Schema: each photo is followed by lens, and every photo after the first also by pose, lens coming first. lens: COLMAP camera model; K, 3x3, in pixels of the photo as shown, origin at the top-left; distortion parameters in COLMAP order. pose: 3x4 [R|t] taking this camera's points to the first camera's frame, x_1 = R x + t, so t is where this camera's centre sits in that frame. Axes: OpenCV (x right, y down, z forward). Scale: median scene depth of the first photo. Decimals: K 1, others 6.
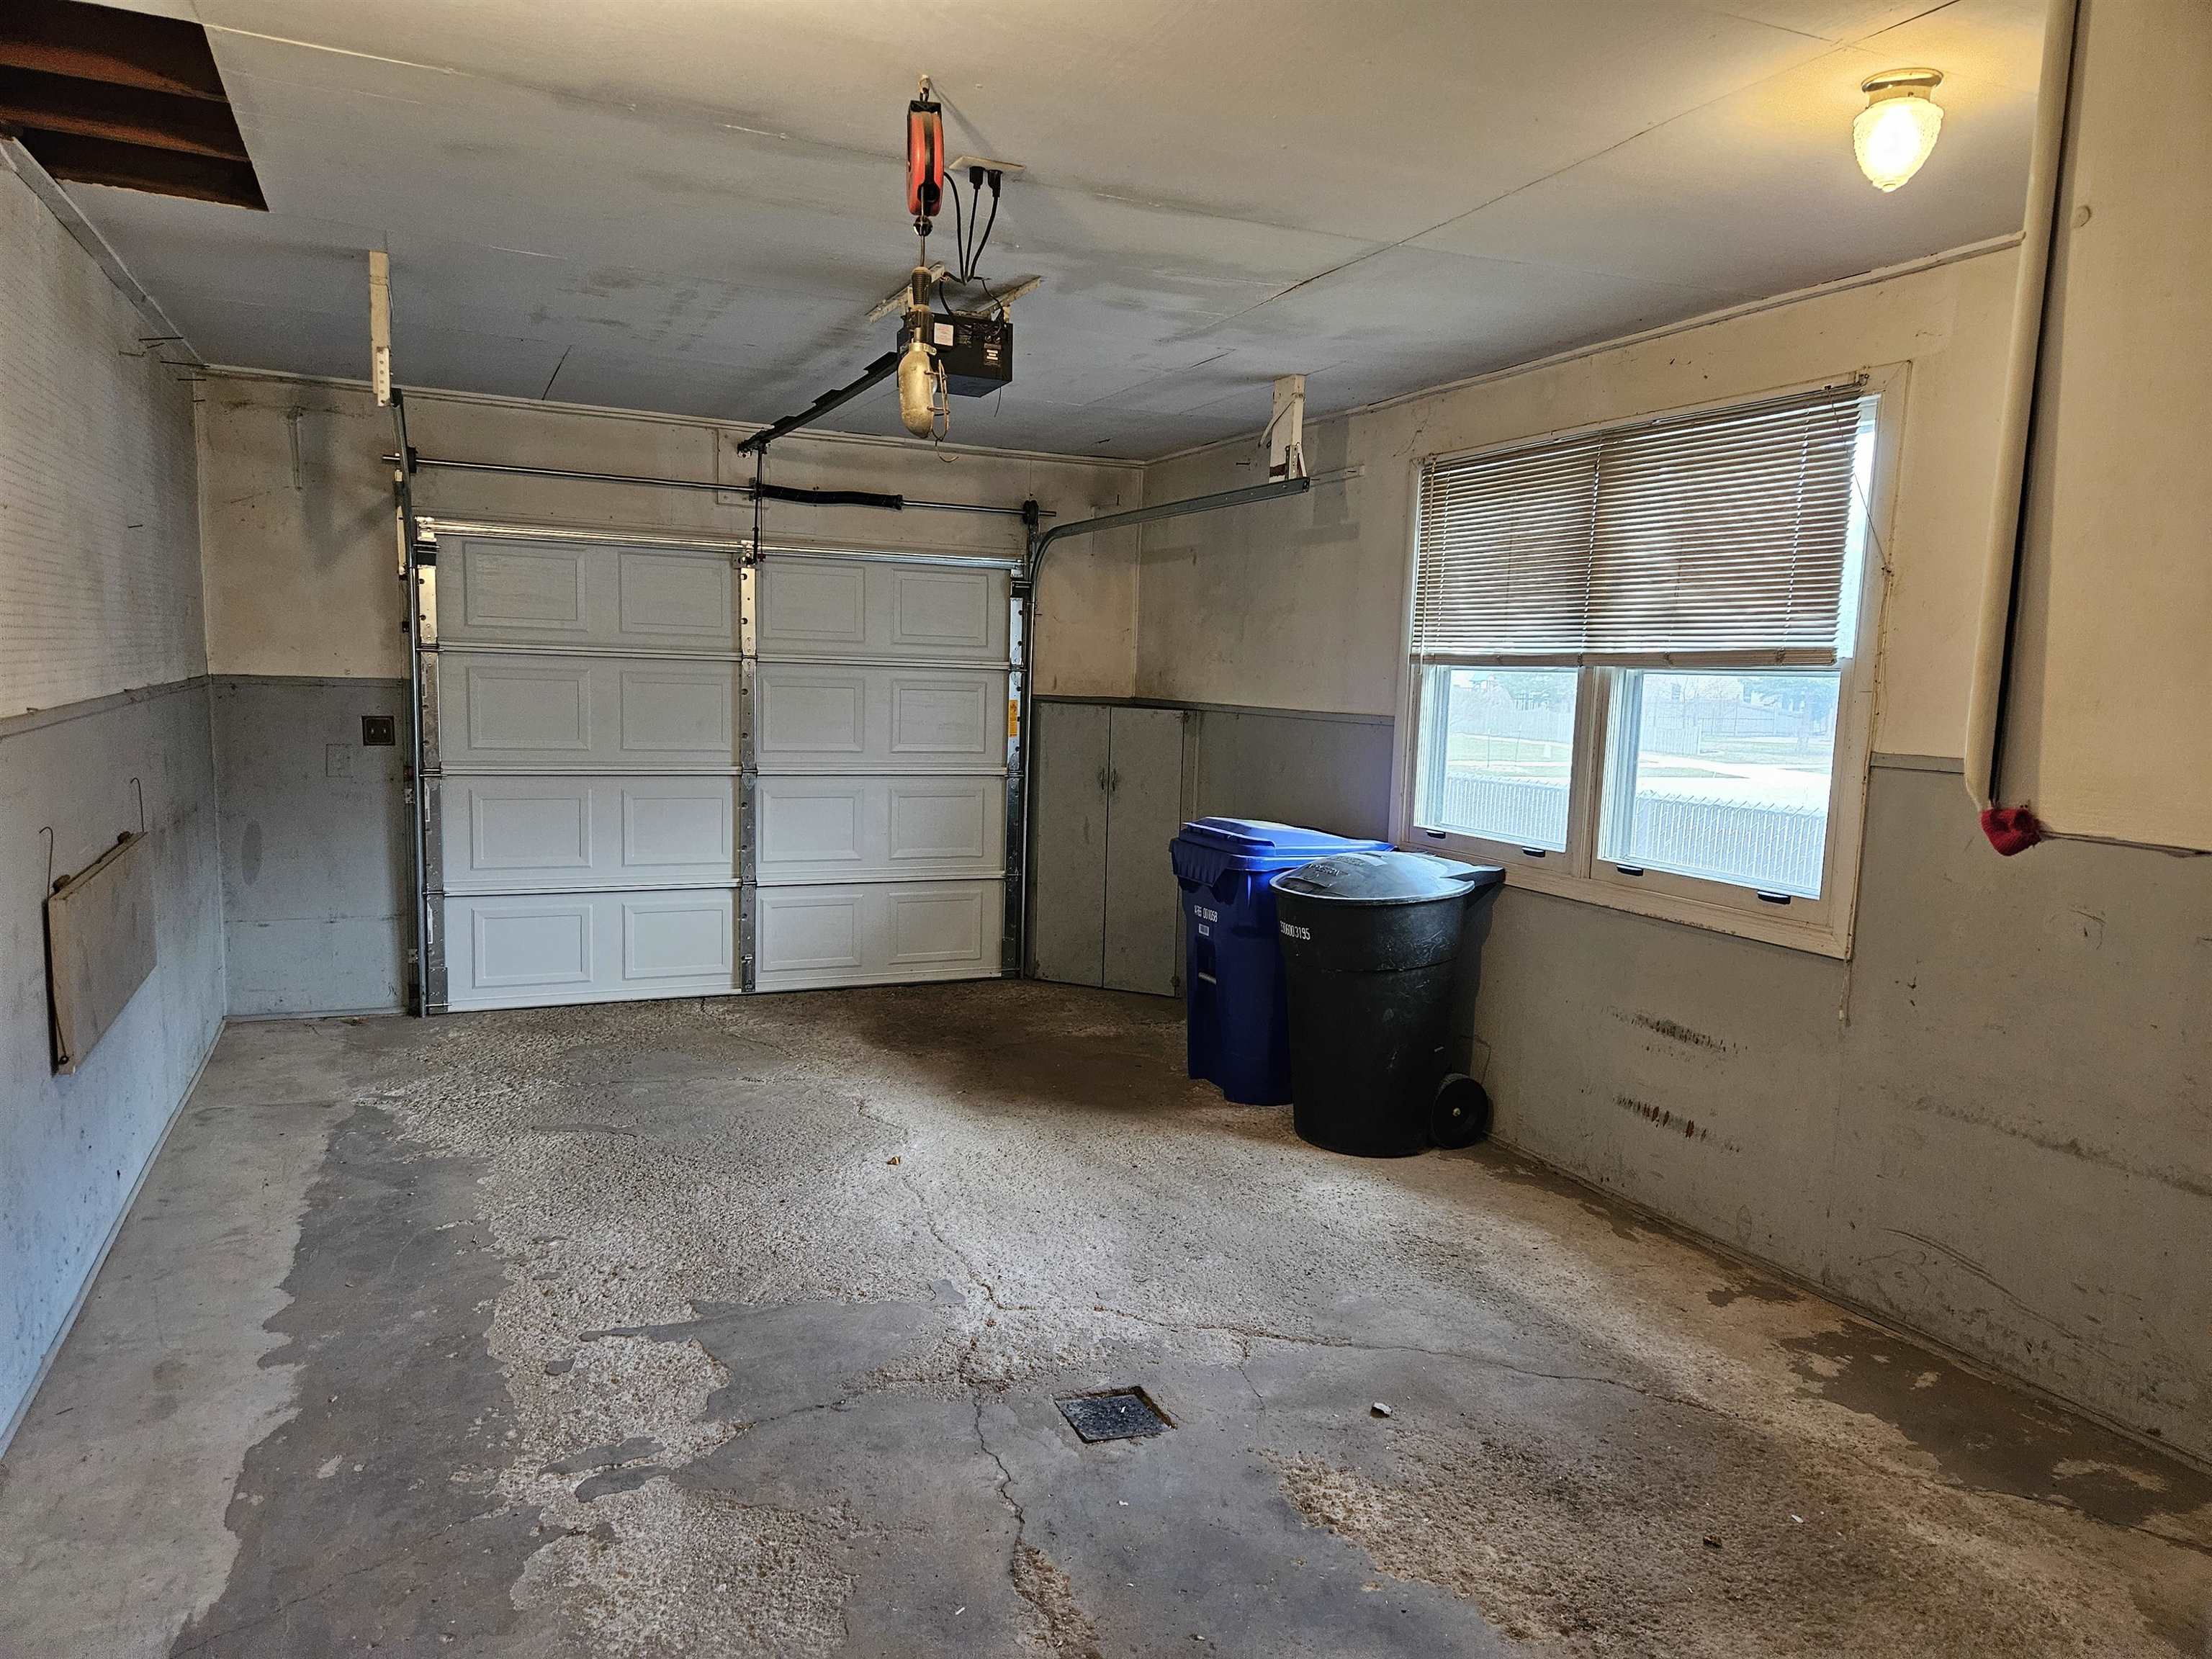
lens RADIAL K [[1467.2, 0, 1097.1], [0, 1467.2, 838.5], [0, 0, 1]] dist [0.086806, -0.067555]
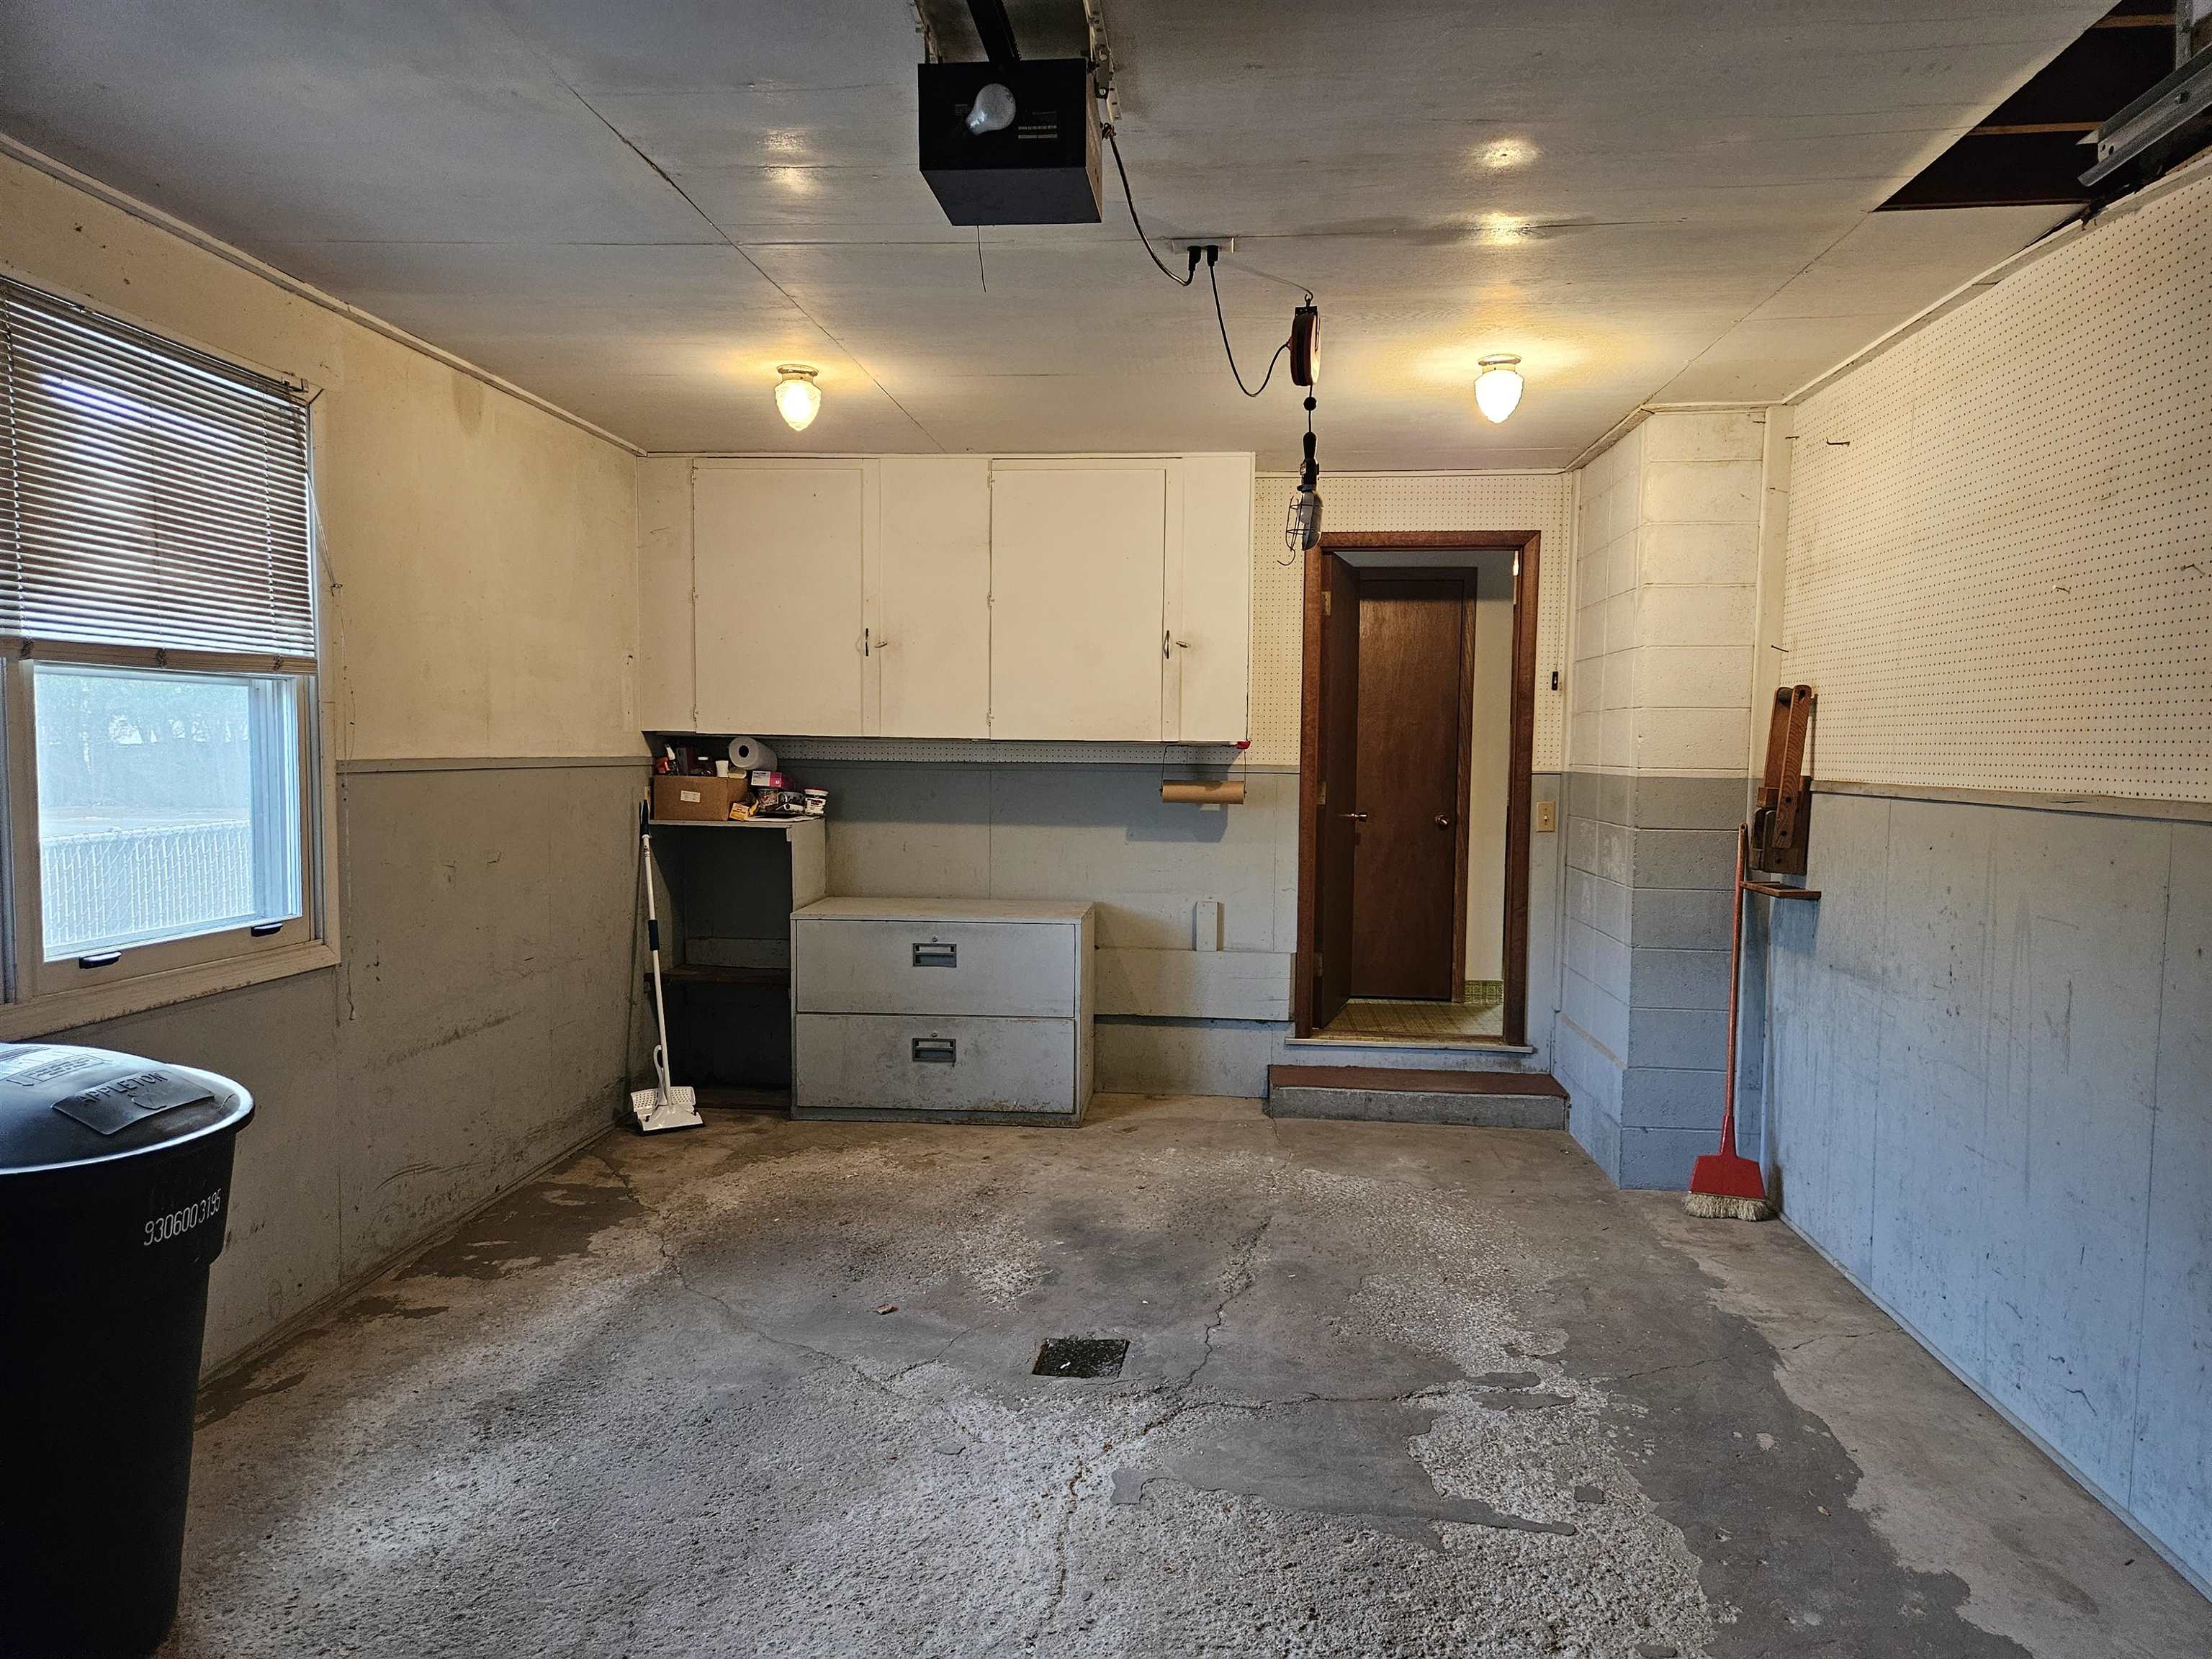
lens RADIAL K [[1467.2, 0, 1097.1], [0, 1467.2, 838.5], [0, 0, 1]] dist [0.086806, -0.067555]
pose [[-0.867668, -0.072303, 0.491858, -0.505347], [0.019833, 0.983546, 0.179568, -0.199465], [-0.496748, 0.165560, -0.851957, 1.805843]]
